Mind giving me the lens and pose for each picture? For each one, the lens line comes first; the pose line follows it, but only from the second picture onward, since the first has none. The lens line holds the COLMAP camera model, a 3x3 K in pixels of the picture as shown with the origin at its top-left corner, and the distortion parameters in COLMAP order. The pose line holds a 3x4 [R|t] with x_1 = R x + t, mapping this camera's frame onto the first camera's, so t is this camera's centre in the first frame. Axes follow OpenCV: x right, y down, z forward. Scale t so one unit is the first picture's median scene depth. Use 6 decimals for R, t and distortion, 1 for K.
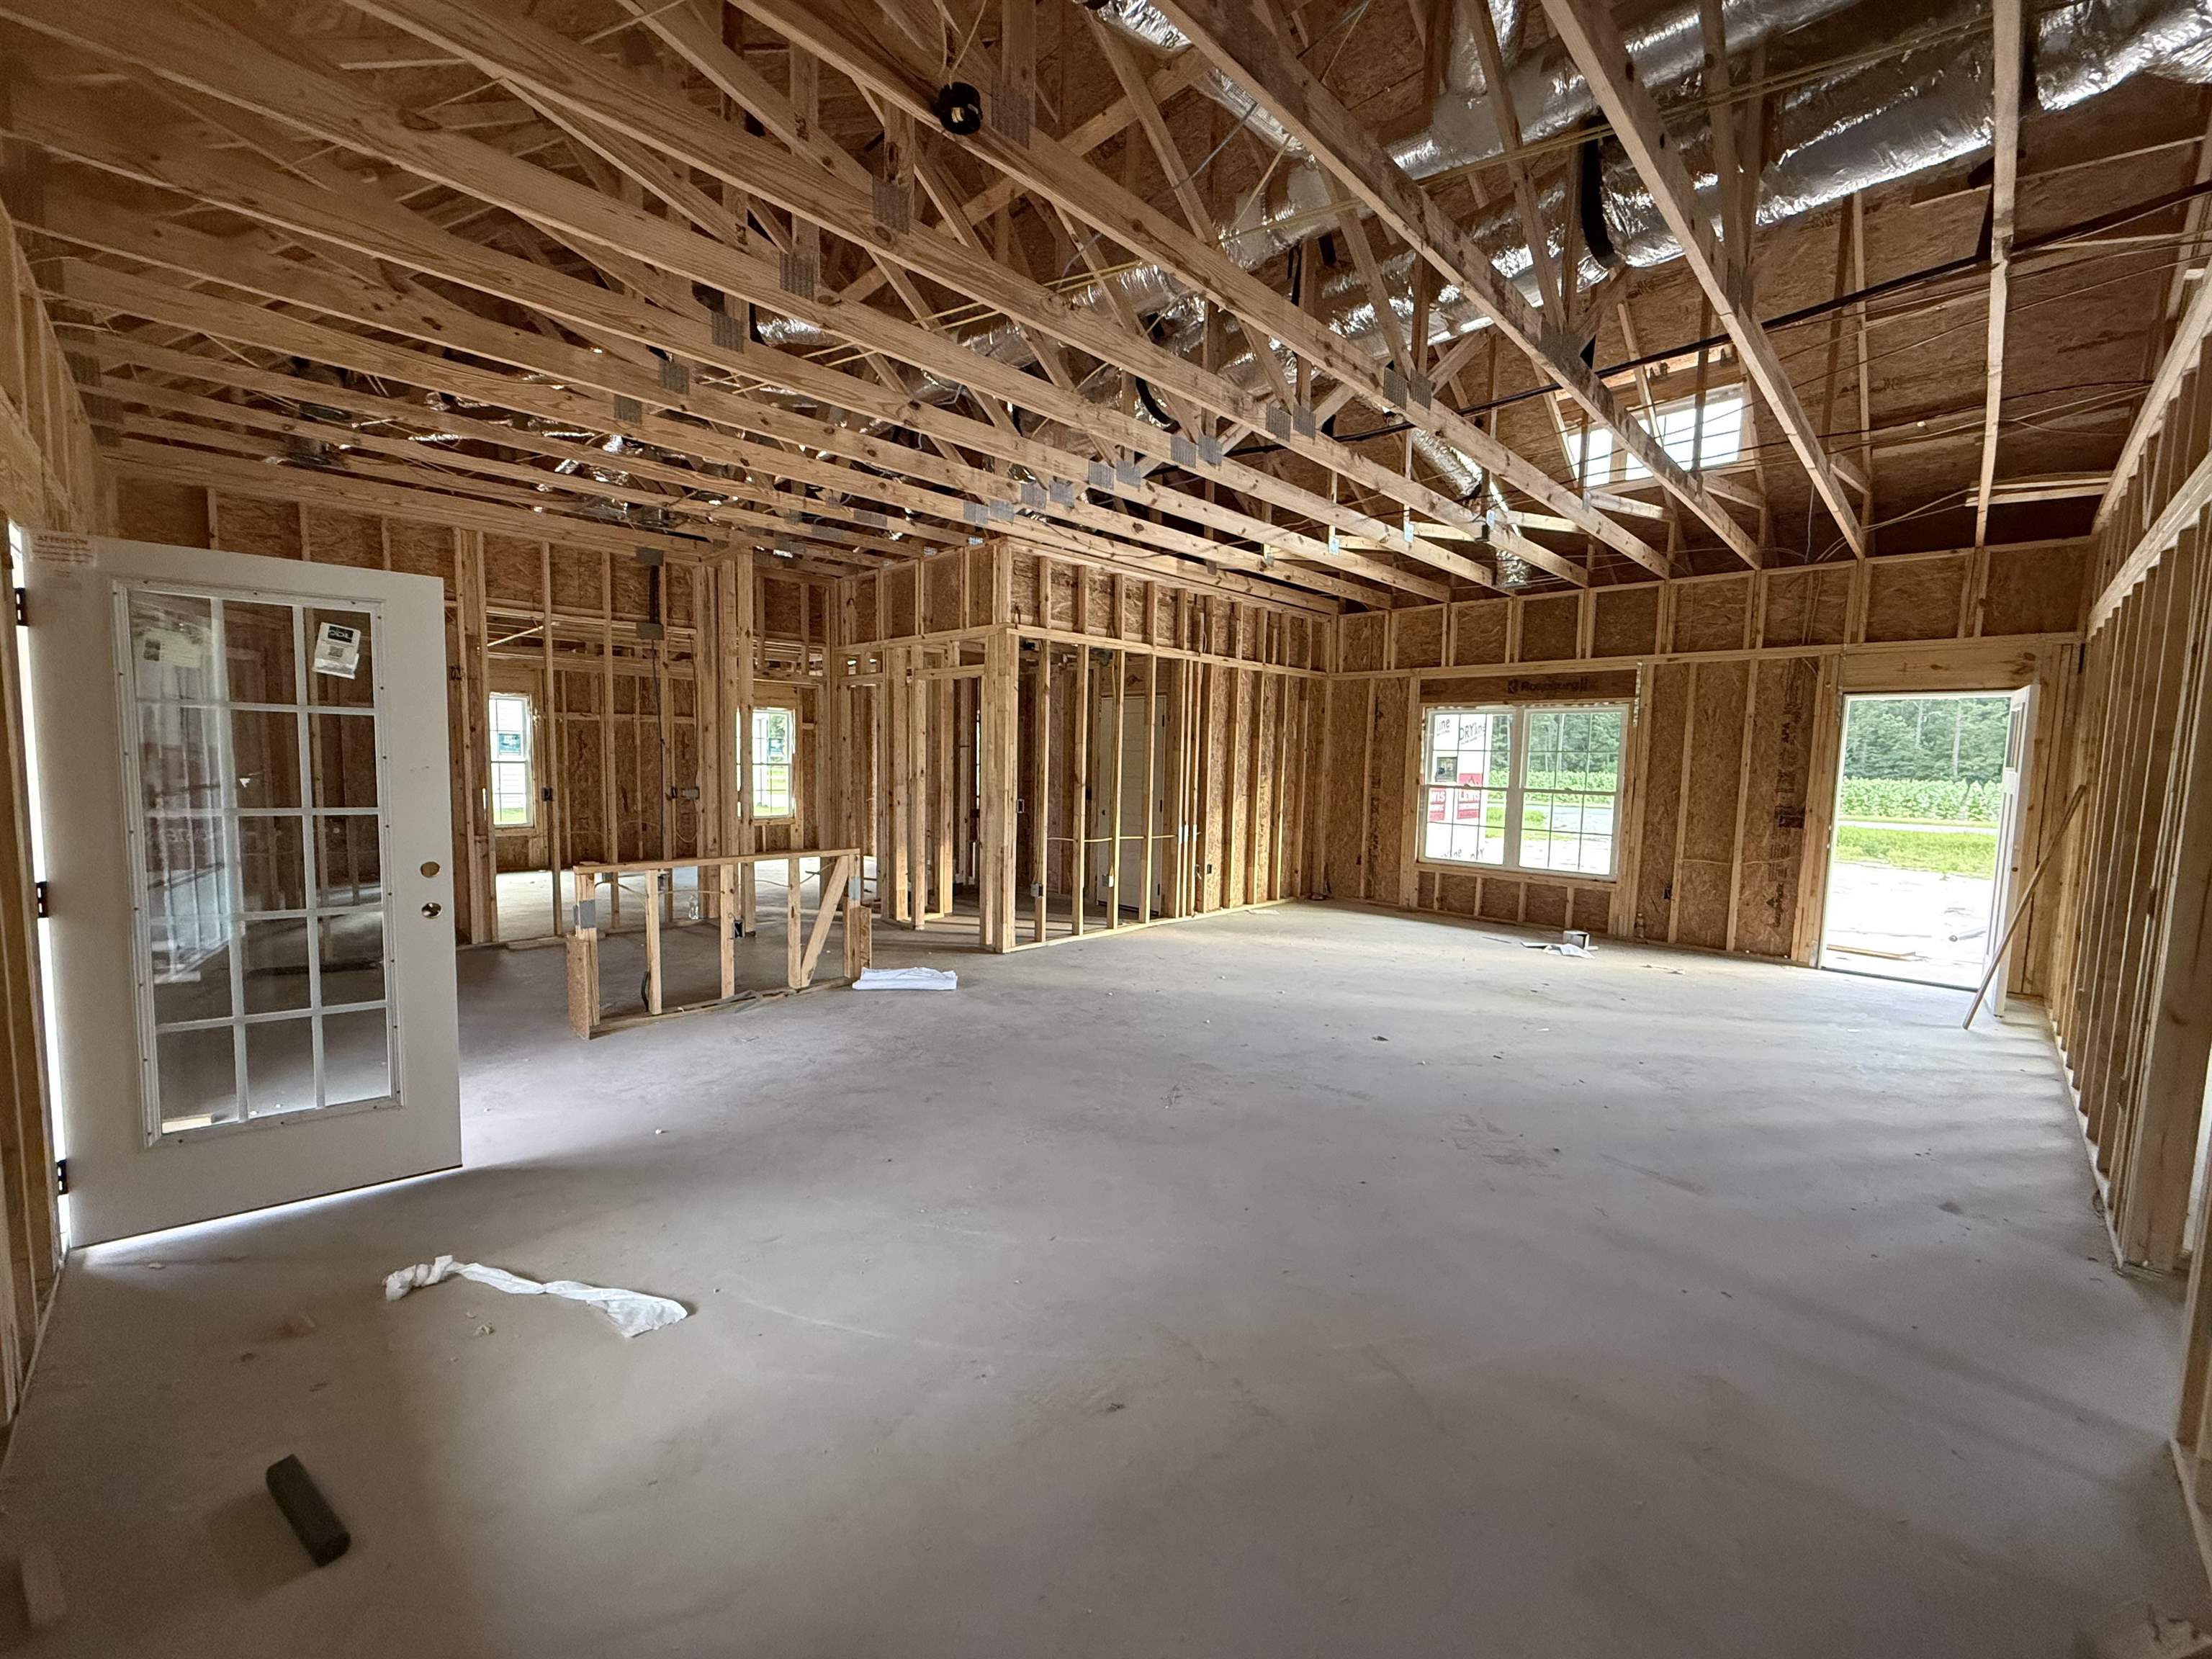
lens RADIAL K [[882.7, 0, 1106.0], [0, 882.7, 829.5], [0, 0, 1]] dist [-0.000278, -0.000014]
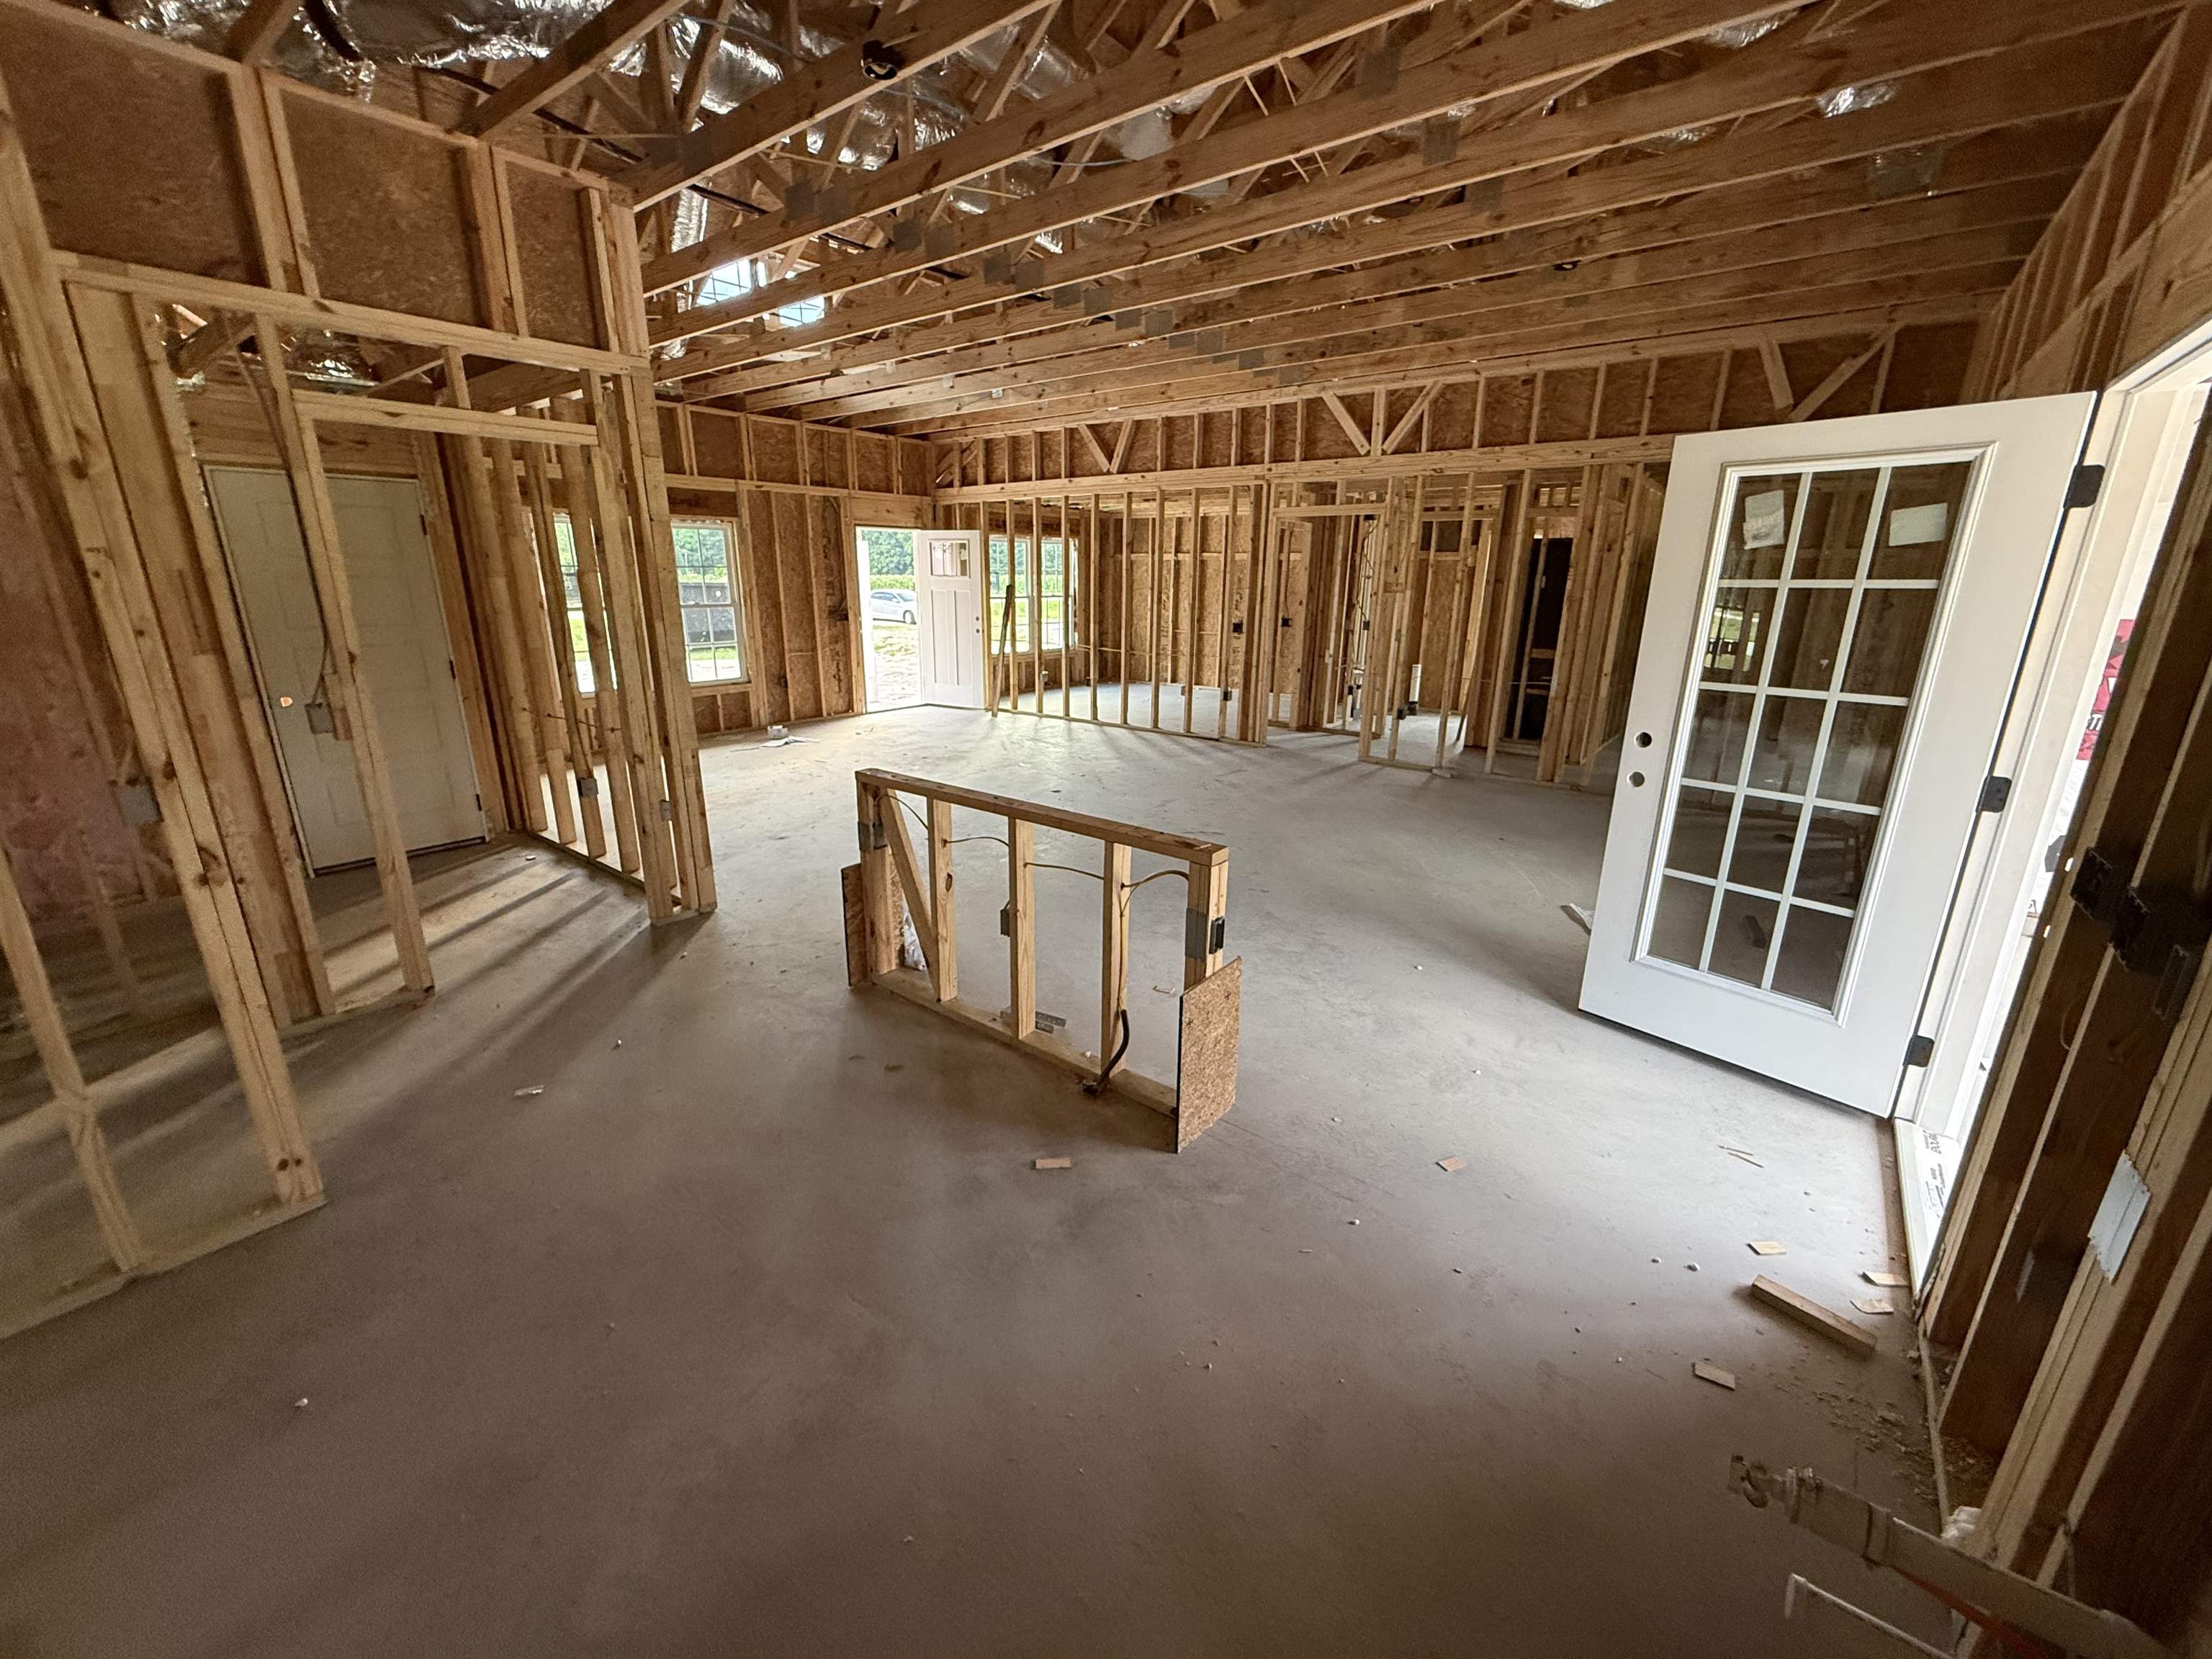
lens RADIAL K [[882.7, 0, 1106.0], [0, 882.7, 829.5], [0, 0, 1]] dist [-0.000278, -0.000014]
pose [[-0.116925, -0.299308, 0.946965, -0.748633], [0.077401, 0.947859, 0.309147, -0.094558], [-0.990120, 0.109443, -0.087662, 0.761049]]
